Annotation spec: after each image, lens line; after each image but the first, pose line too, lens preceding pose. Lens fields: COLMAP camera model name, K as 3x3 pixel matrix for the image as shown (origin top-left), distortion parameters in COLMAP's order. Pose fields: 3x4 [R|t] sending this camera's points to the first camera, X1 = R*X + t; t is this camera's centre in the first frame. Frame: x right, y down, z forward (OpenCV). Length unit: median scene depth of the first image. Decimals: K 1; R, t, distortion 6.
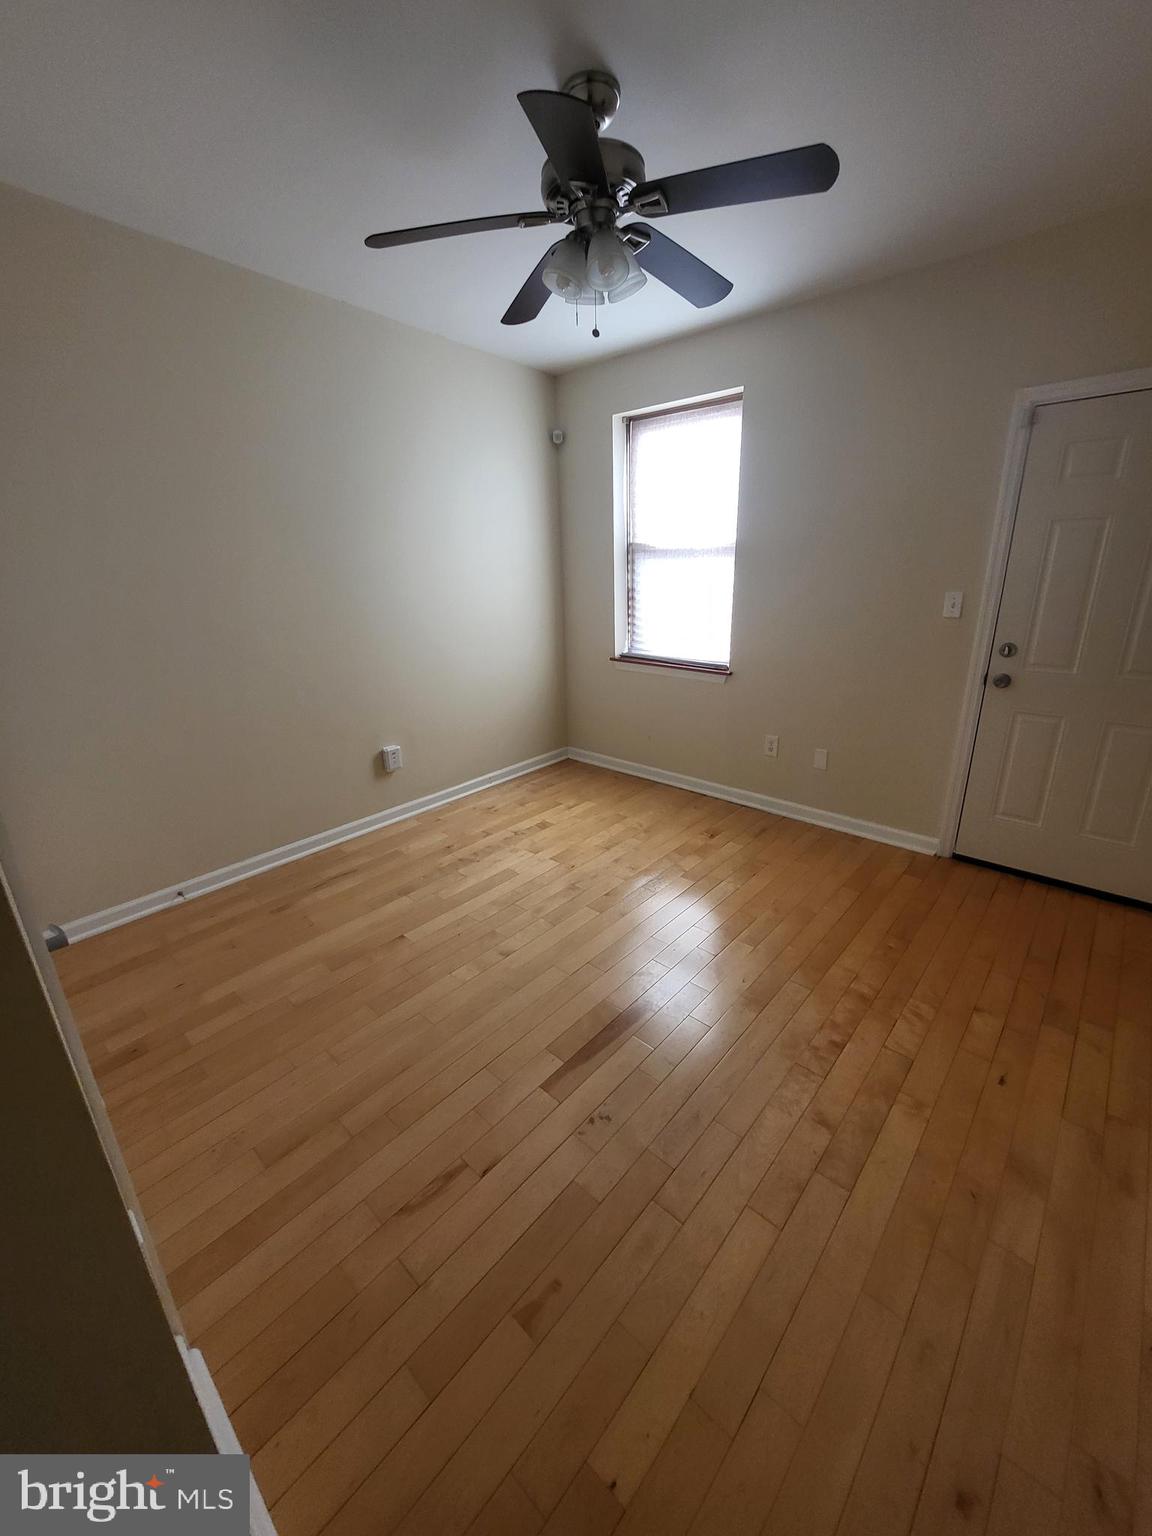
lens RADIAL K [[608.5, 0, 570.2], [0, 608.5, 754.5], [0, 0, 1]] dist [-0.000678, -0.000406]
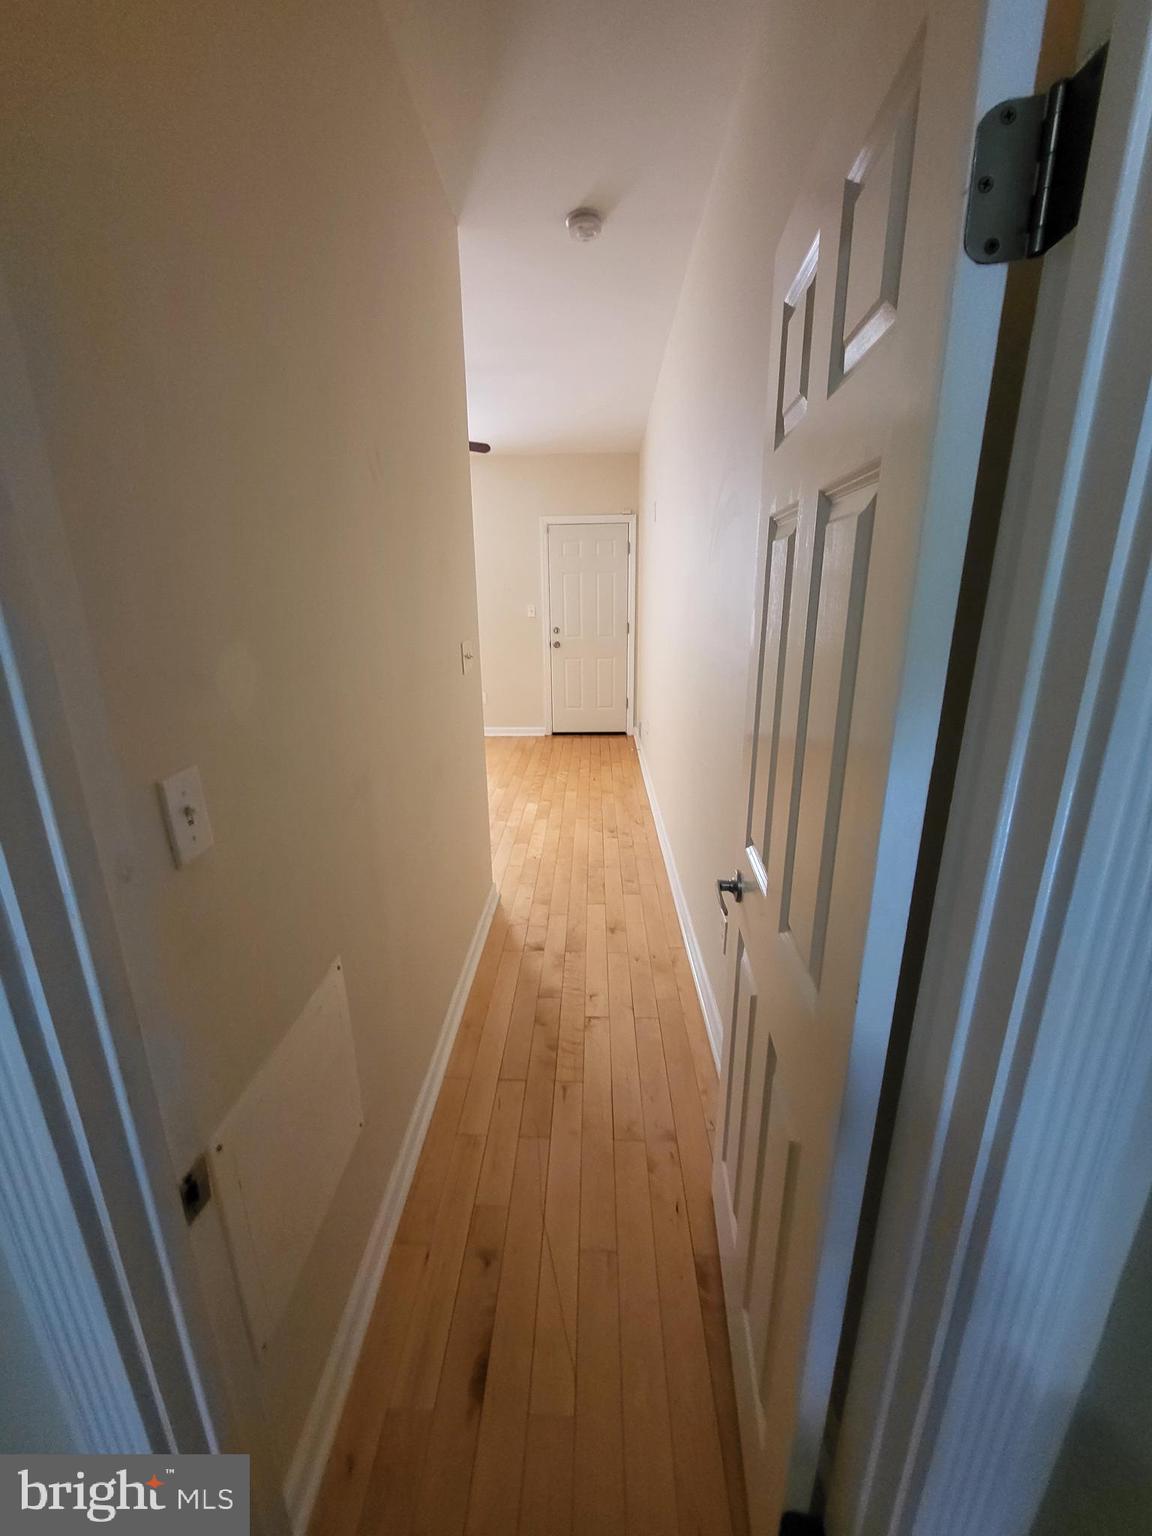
lens RADIAL K [[608.5, 0, 574.3], [0, 608.5, 769.7], [0, 0, 1]] dist [-0.000678, -0.000406]
pose [[0.757537, -0.172119, 0.629693, -0.717724], [0.195301, 0.980189, 0.032970, 0.268508], [-0.622892, 0.098004, 0.776144, -0.714553]]
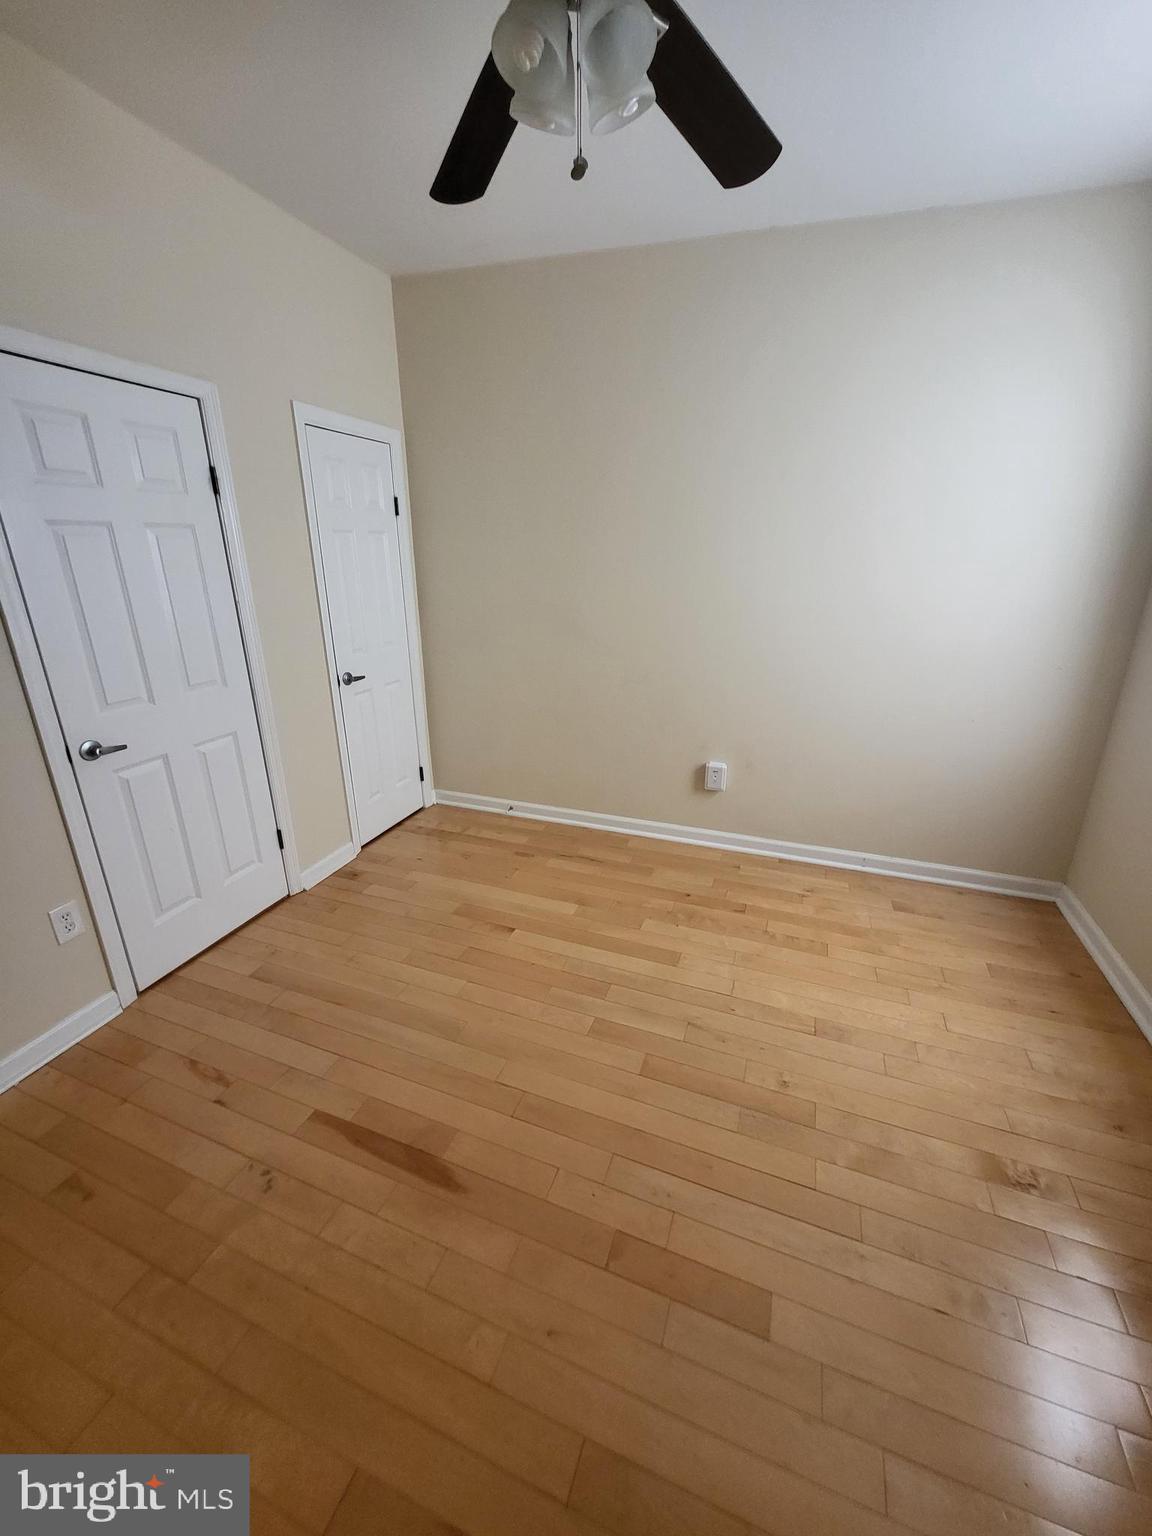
lens RADIAL K [[608.5, 0, 573.8], [0, 608.5, 762.8], [0, 0, 1]] dist [-0.000678, -0.000406]
pose [[0.355780, 0.329226, -0.874660, 0.533279], [-0.295659, 0.927479, 0.228843, -0.207375], [0.886570, 0.177183, 0.427317, 0.615292]]
